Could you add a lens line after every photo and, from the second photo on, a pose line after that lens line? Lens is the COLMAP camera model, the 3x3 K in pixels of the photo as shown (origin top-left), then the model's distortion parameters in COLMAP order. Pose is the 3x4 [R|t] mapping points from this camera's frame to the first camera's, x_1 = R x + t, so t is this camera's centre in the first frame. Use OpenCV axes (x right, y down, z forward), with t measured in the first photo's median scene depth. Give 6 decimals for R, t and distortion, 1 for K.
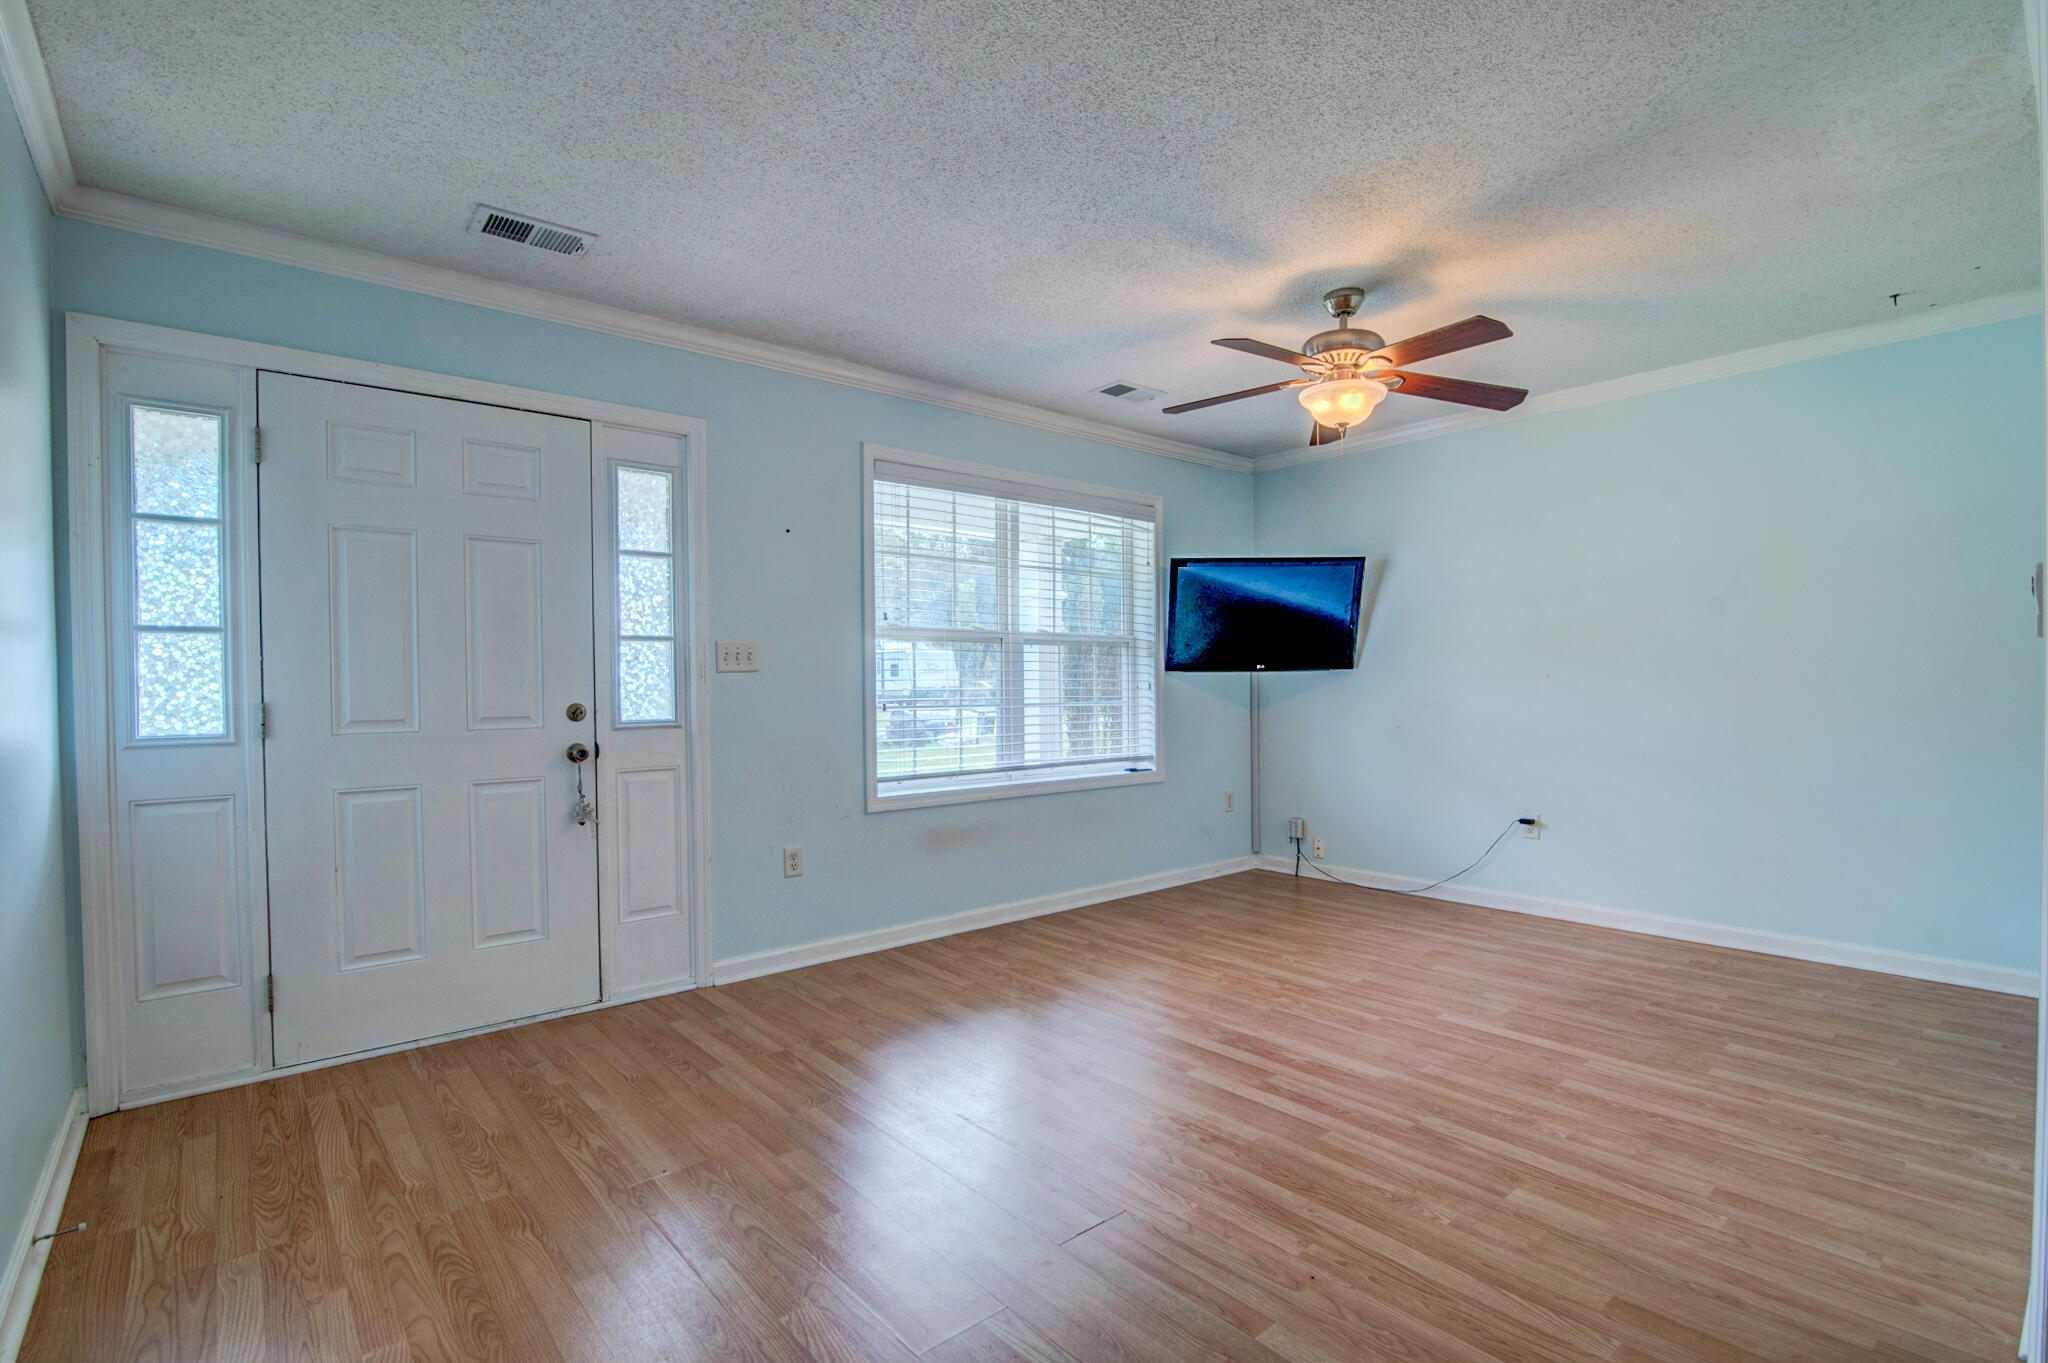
lens RADIAL K [[949.6, 0, 1013.1], [0, 949.6, 697.7], [0, 0, 1]] dist [-0.019600, 0.001376]
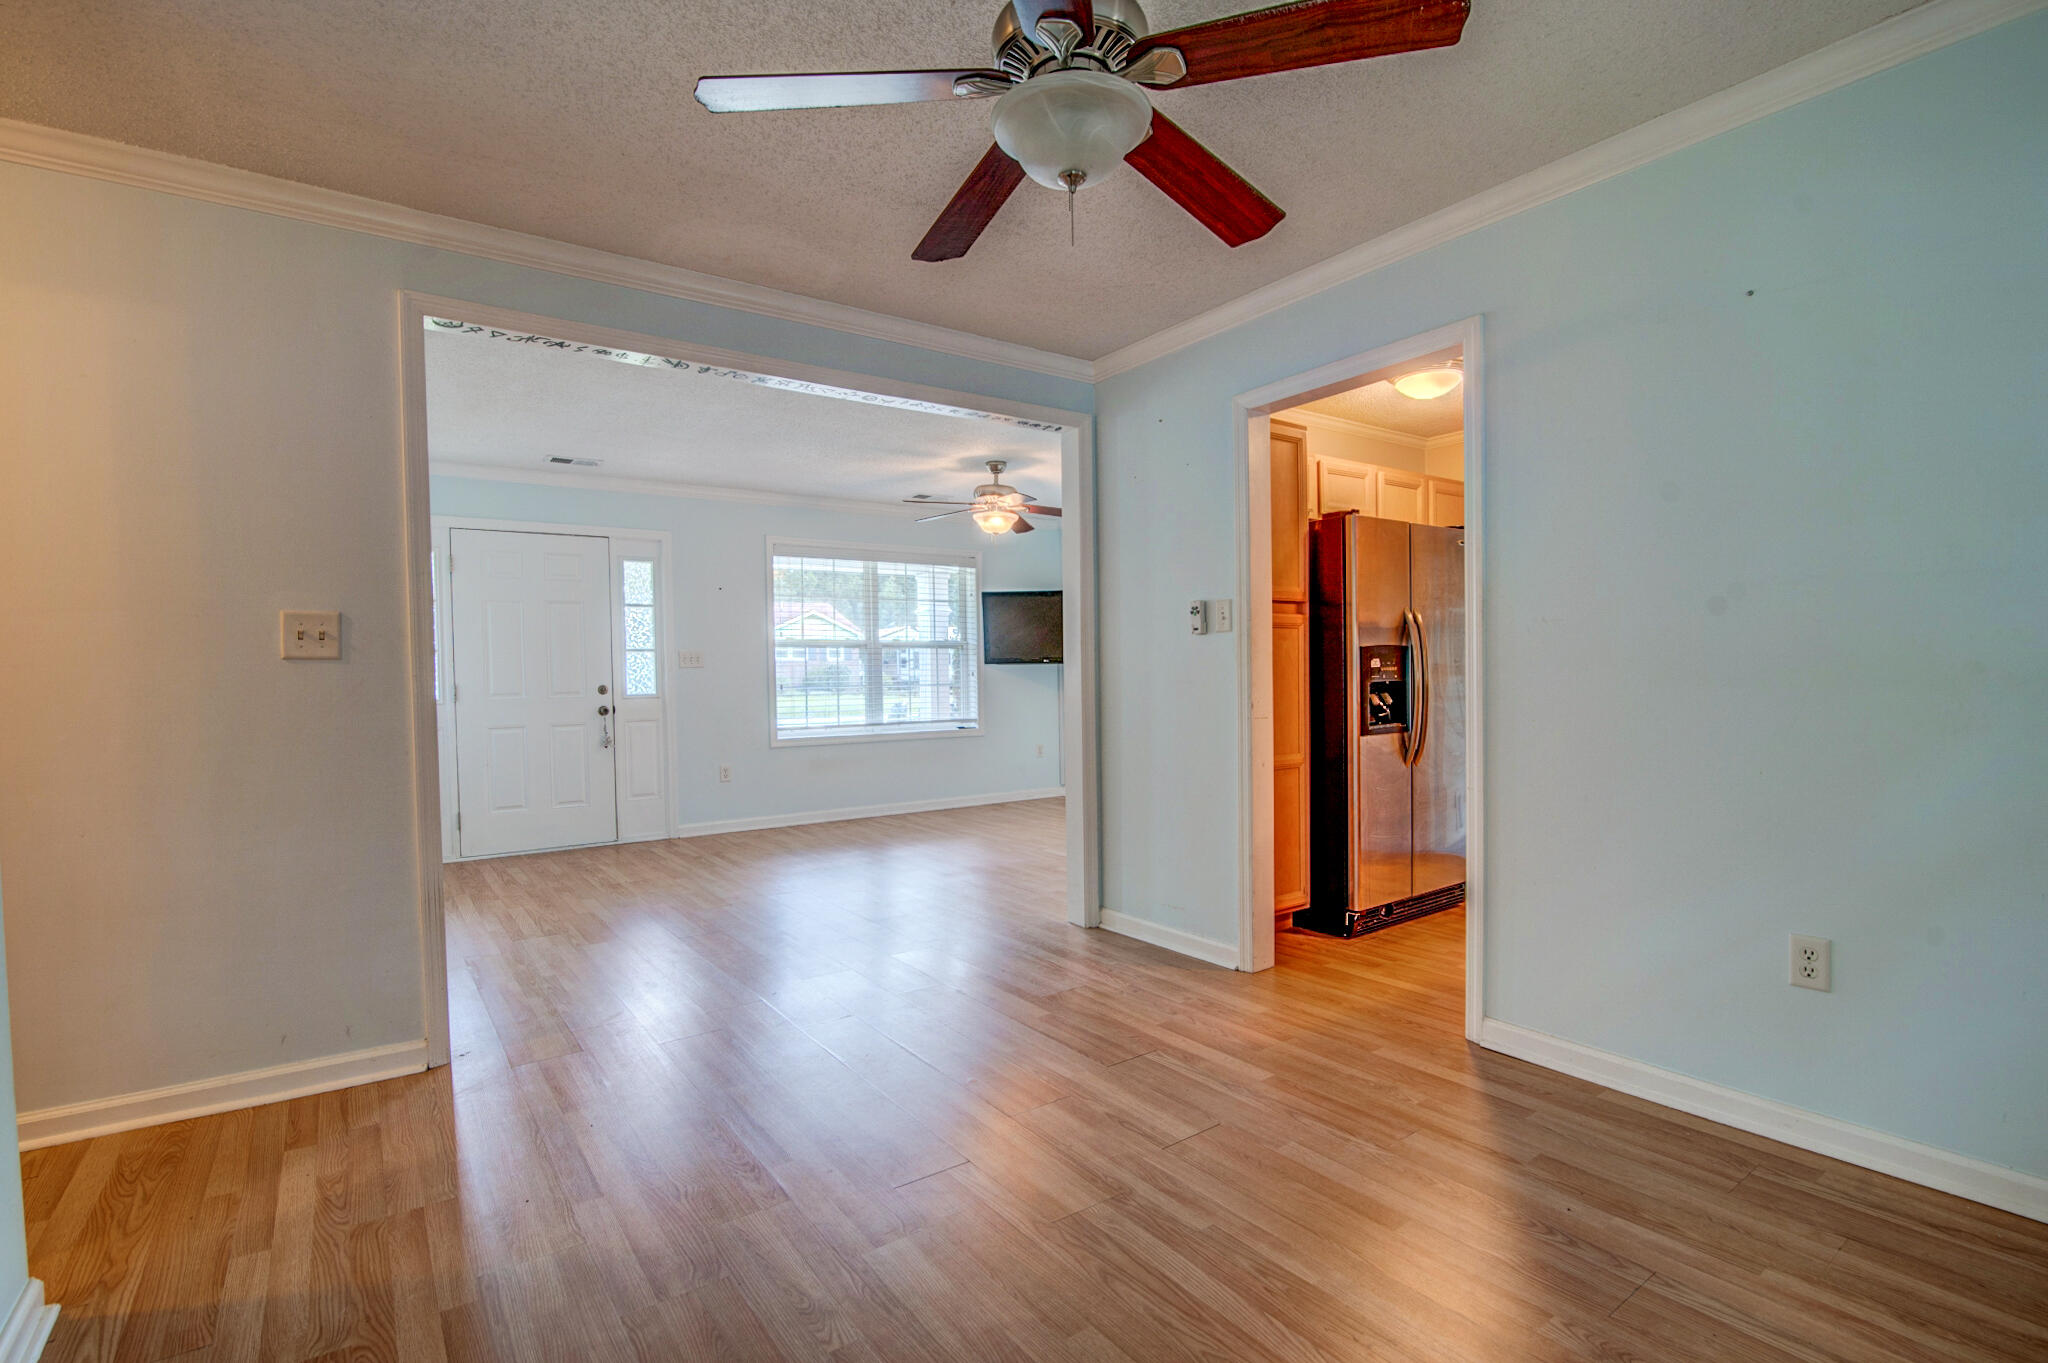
lens RADIAL K [[949.6, 0, 1013.1], [0, 949.6, 697.7], [0, 0, 1]] dist [-0.019600, 0.001376]
pose [[0.996302, -0.003174, -0.085864, 0.493856], [0.004355, 0.999898, 0.013570, 0.008759], [0.085812, -0.013894, 0.996214, -0.782988]]
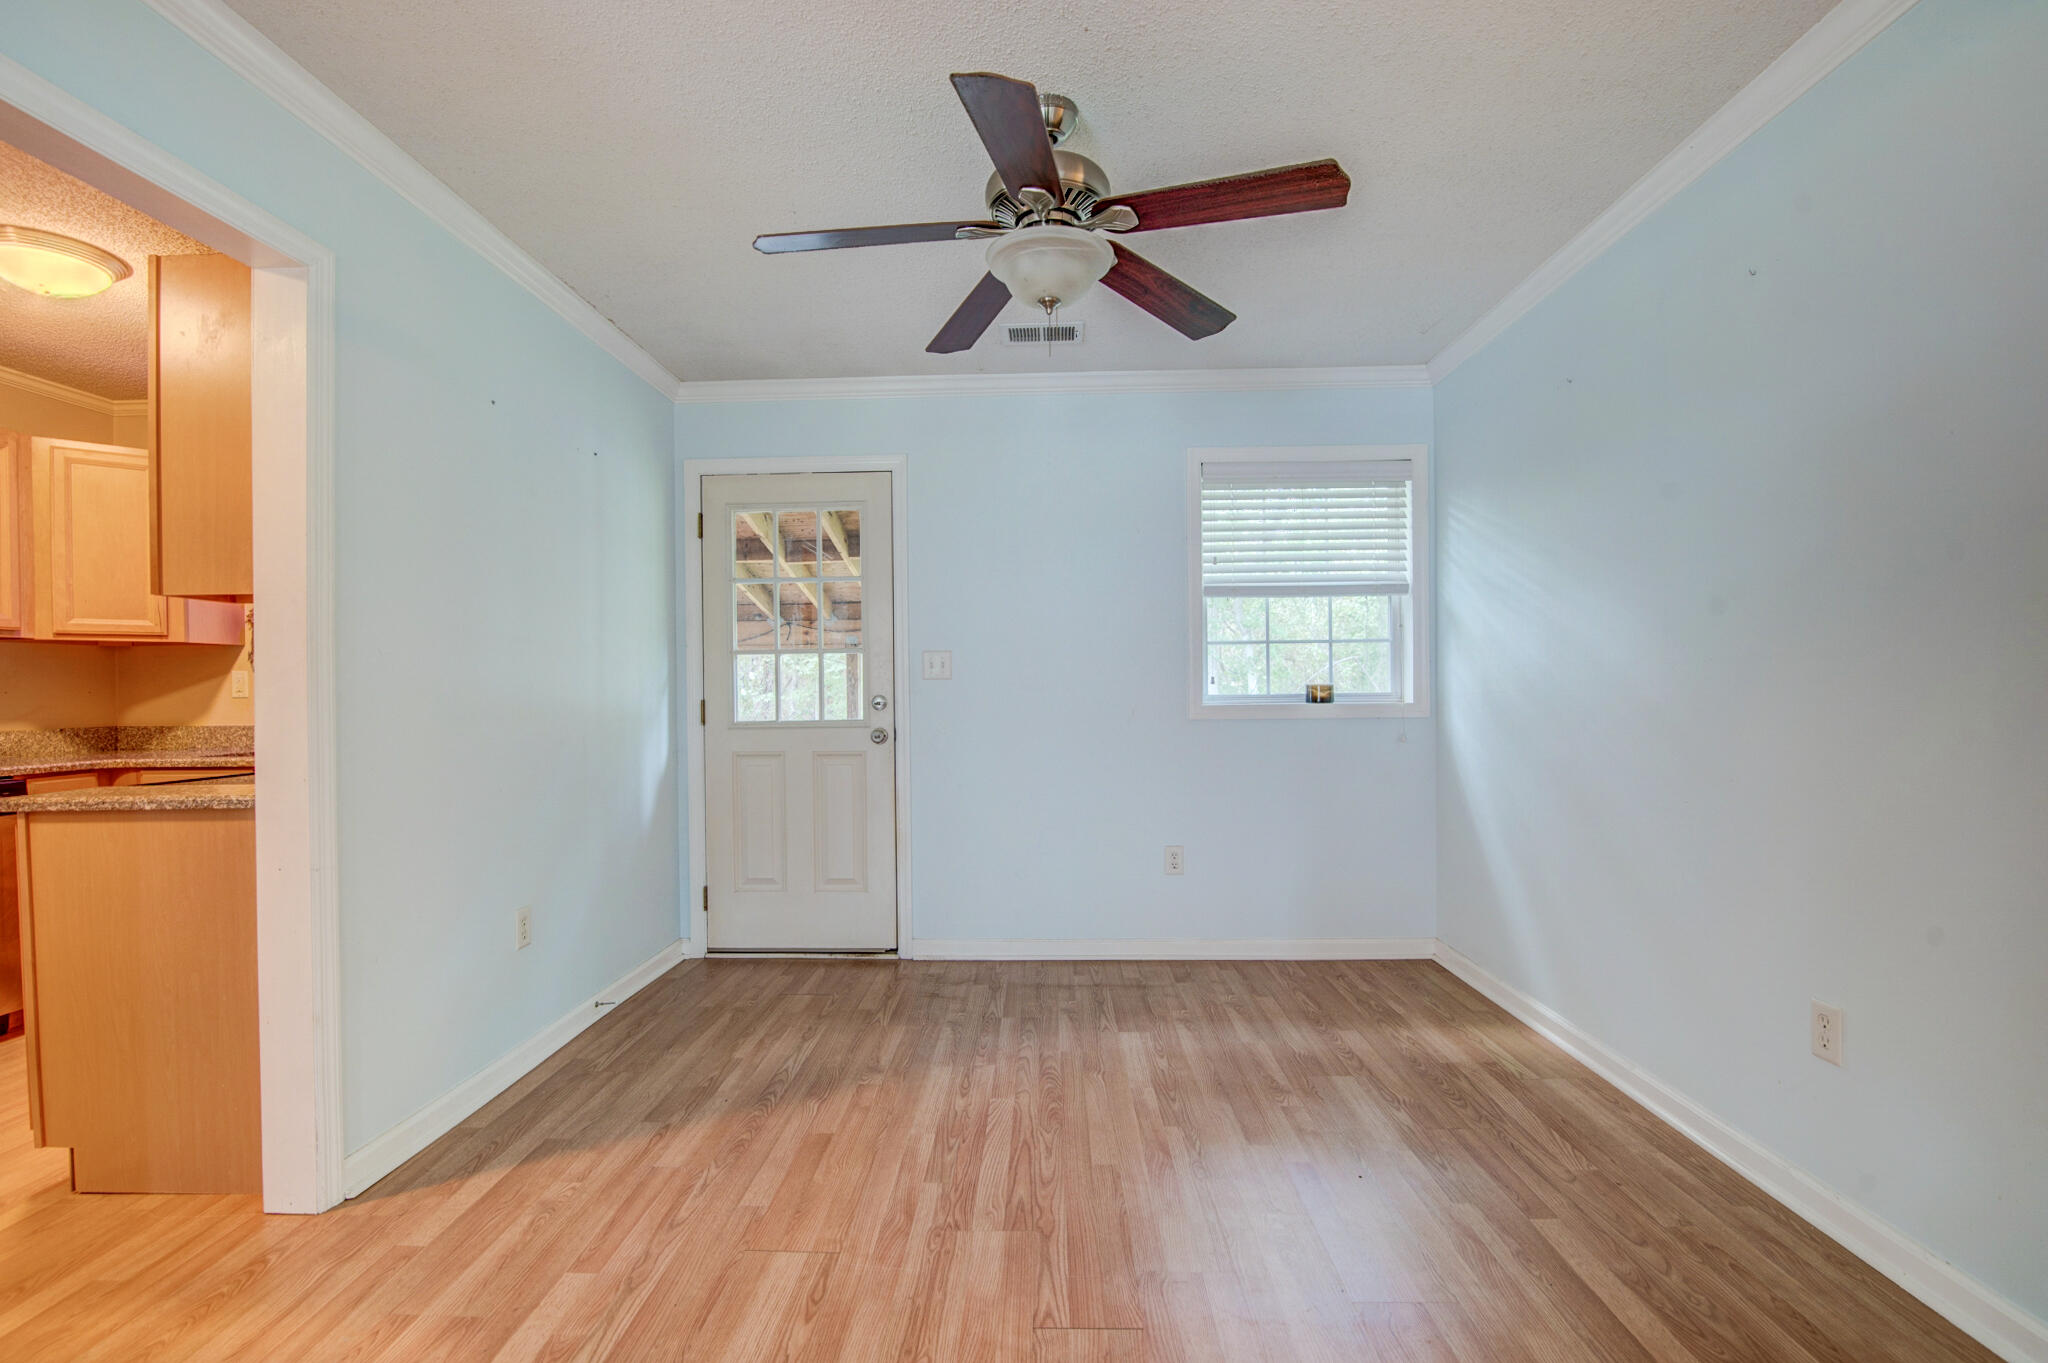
lens RADIAL K [[949.6, 0, 1013.1], [0, 949.6, 697.7], [0, 0, 1]] dist [-0.019600, 0.001376]
pose [[-0.739856, 0.015051, 0.672596, 0.100872], [0.028036, 0.999571, 0.008472, -0.001570], [-0.672180, 0.025125, -0.739961, 0.162858]]
